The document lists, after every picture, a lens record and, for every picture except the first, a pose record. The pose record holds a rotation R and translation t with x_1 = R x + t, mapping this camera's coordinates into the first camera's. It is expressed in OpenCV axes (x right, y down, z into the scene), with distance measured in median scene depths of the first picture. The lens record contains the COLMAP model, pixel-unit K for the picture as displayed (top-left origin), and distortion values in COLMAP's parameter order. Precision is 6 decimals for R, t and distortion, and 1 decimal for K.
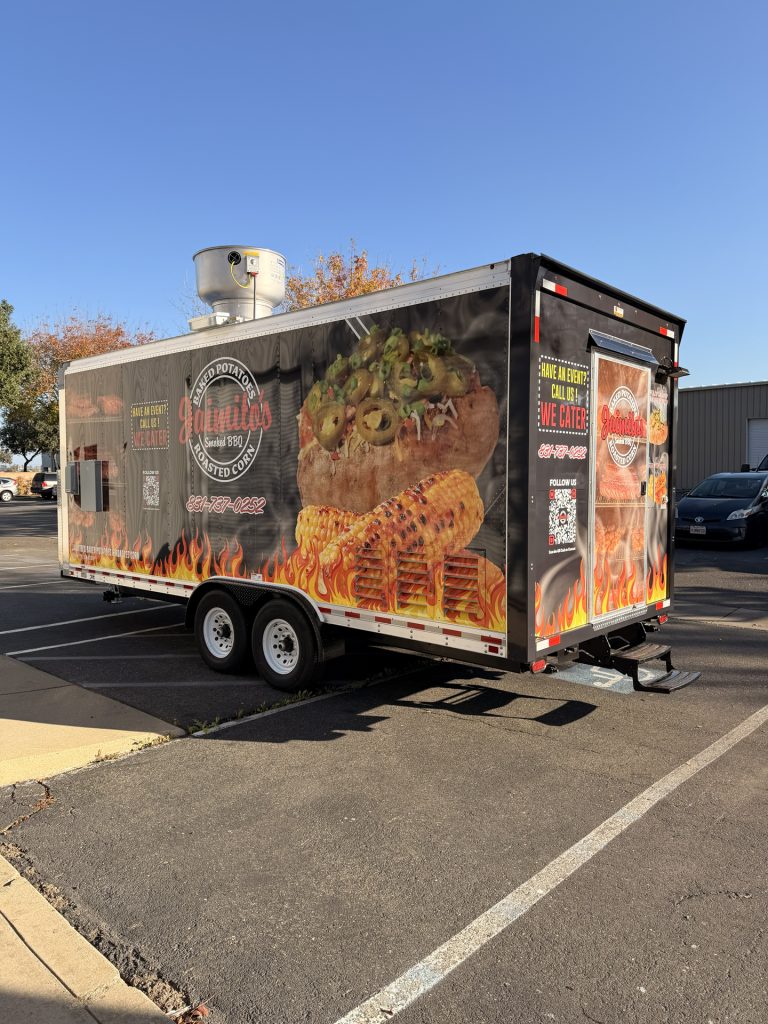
lens RADIAL K [[734.4, 0, 374.3], [0, 734.4, 502.6], [0, 0, 1]] dist [0.063383, -0.081687]
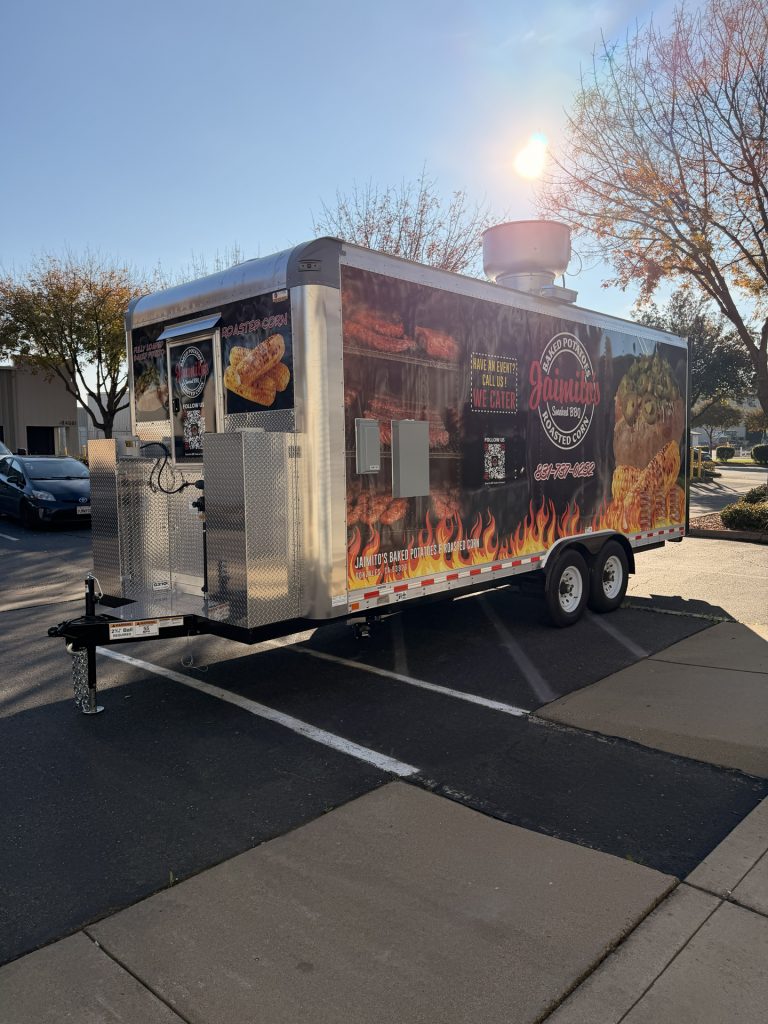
lens RADIAL K [[734.4, 0, 376.0], [0, 734.4, 514.1], [0, 0, 1]] dist [0.063383, -0.081687]
pose [[0.029680, -0.074868, 0.996752, -1.435683], [0.055580, 0.995772, 0.073139, -0.031295], [-0.998013, 0.053229, 0.033715, 1.383390]]
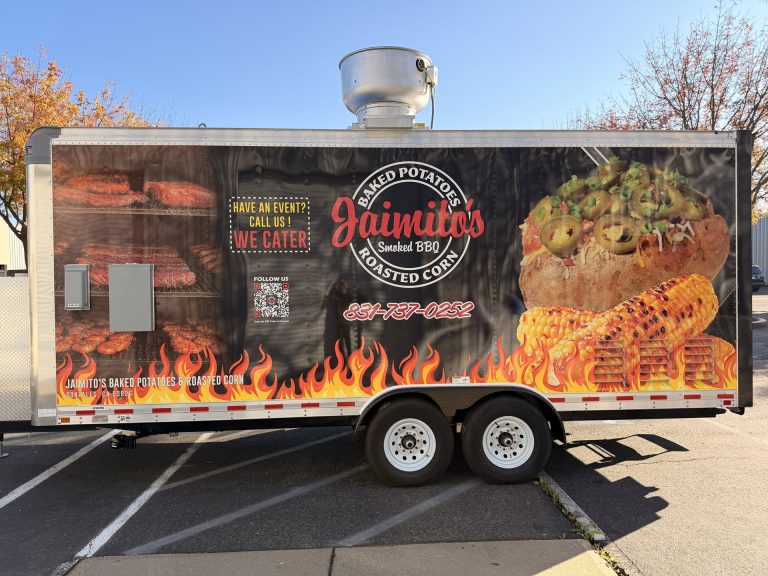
lens RADIAL K [[550.8, 0, 359.8], [0, 550.8, 286.5], [0, 0, 1]] dist [0.063383, -0.081687]
pose [[0.700300, -0.008391, 0.713799, -0.857176], [0.035764, 0.999088, -0.023343, -0.016850], [-0.712952, 0.041875, 0.699961, 0.593724]]
